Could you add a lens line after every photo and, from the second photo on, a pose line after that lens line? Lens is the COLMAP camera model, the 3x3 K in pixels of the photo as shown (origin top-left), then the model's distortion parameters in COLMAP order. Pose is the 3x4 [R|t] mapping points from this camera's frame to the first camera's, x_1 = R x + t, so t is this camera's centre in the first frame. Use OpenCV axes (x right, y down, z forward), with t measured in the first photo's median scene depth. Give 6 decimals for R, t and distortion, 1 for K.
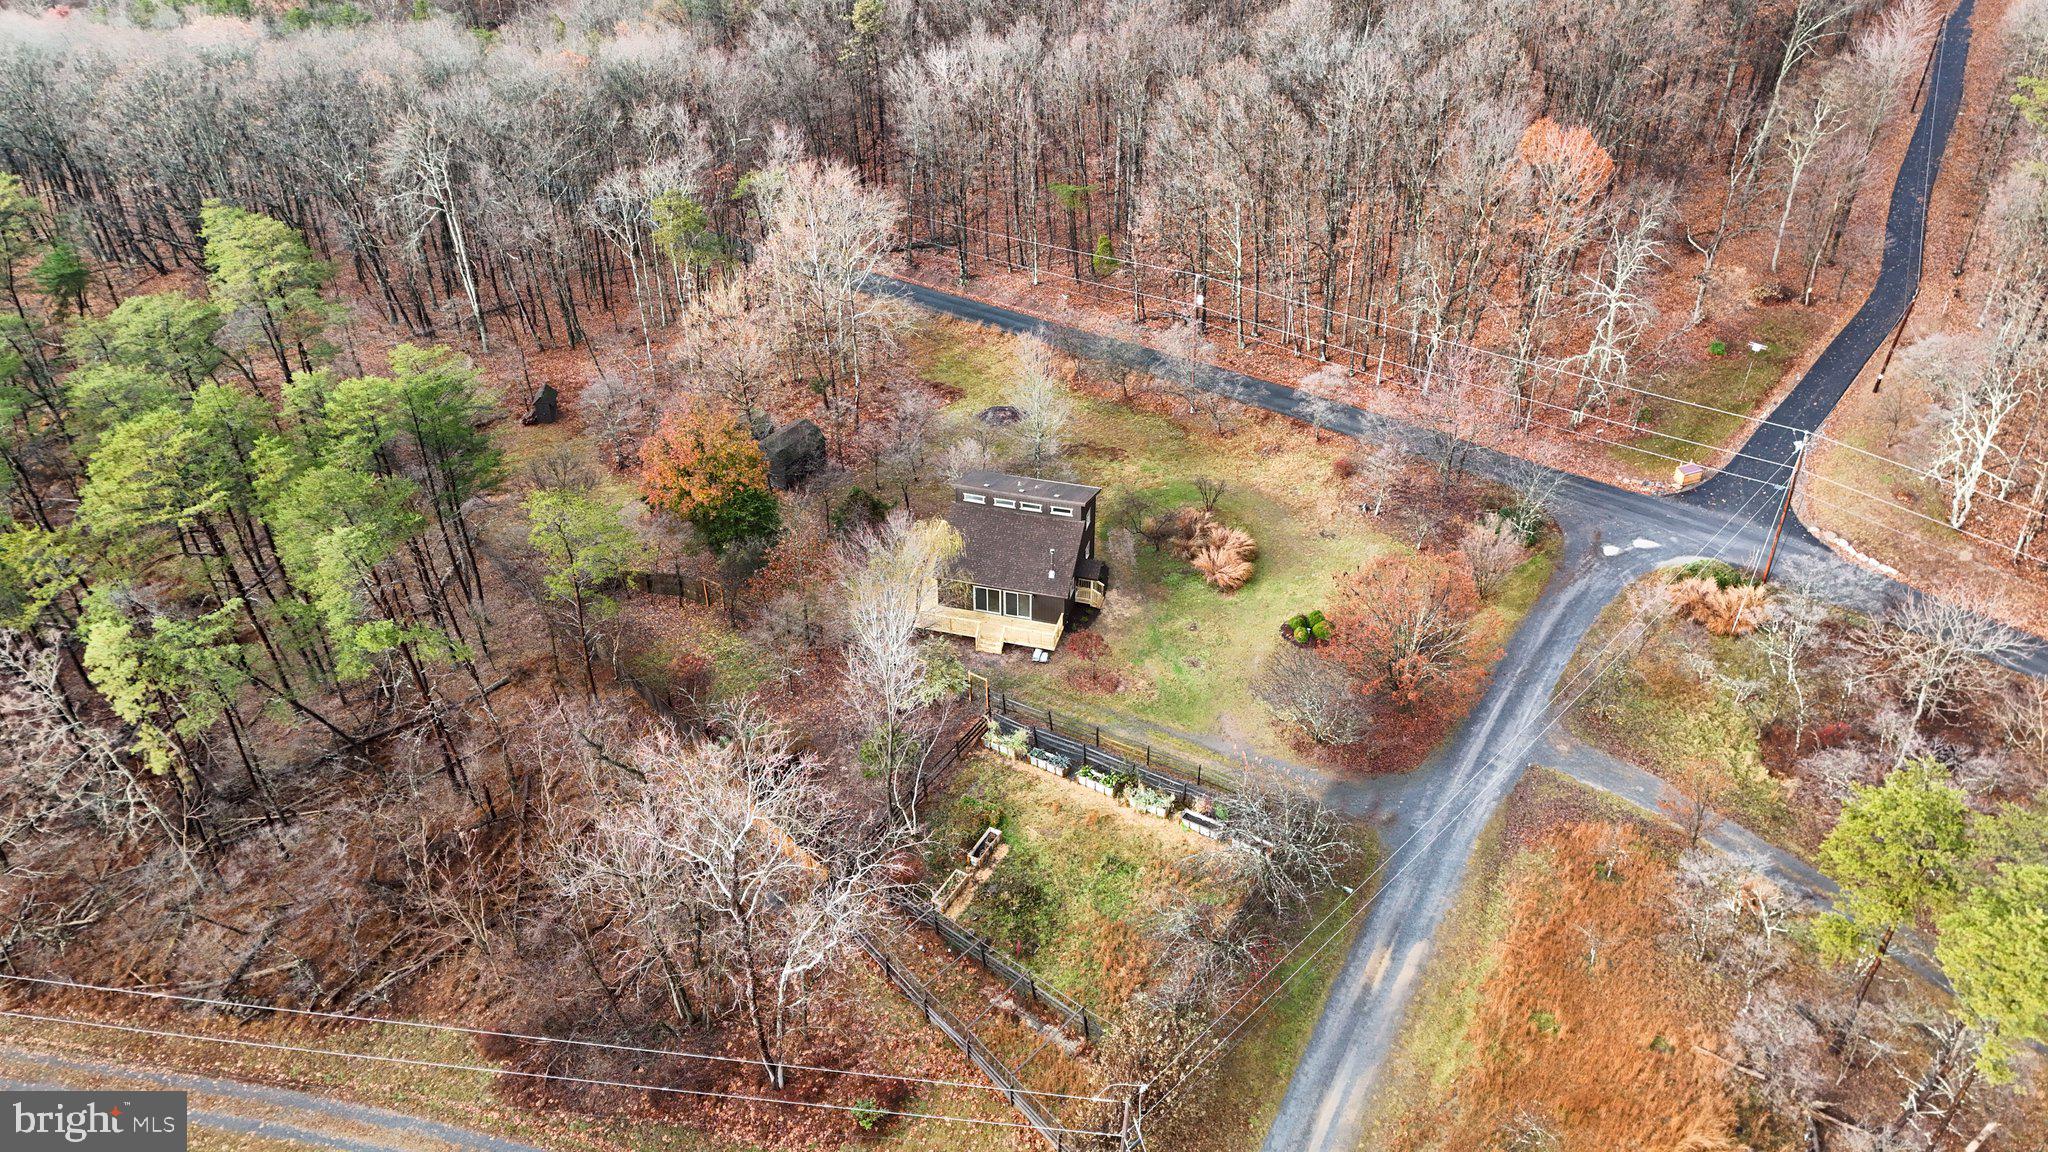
lens RADIAL K [[1490.2, 0, 1020.0], [0, 1490.2, 586.1], [0, 0, 1]] dist [0.063705, -0.042409]
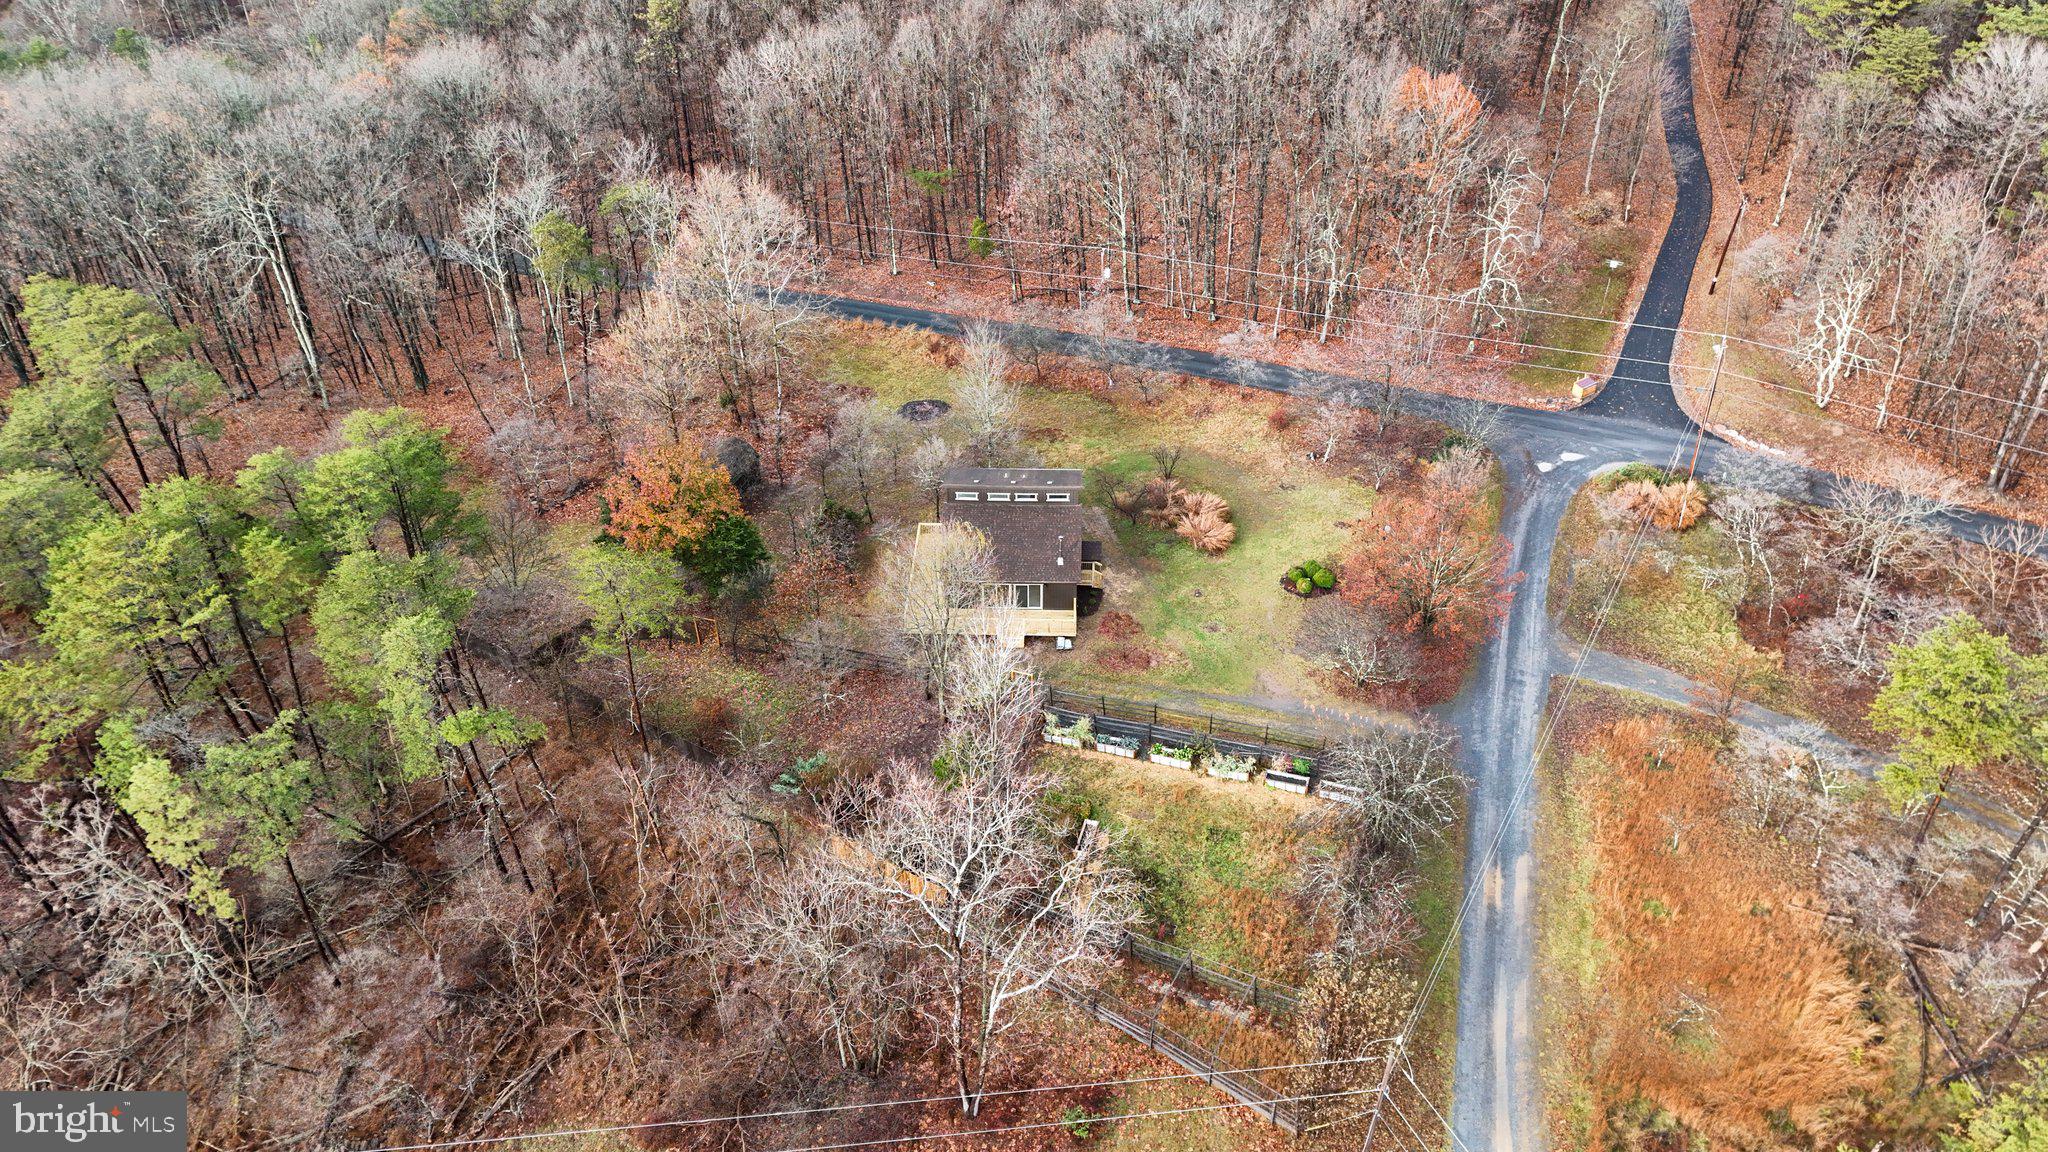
lens RADIAL K [[1490.2, 0, 1020.0], [0, 1490.2, 586.1], [0, 0, 1]] dist [0.063705, -0.042409]
pose [[0.971918, -0.141895, 0.187726, -0.191968], [0.138991, 0.989880, 0.028615, -0.023329], [-0.189887, -0.001720, 0.981804, 0.023444]]
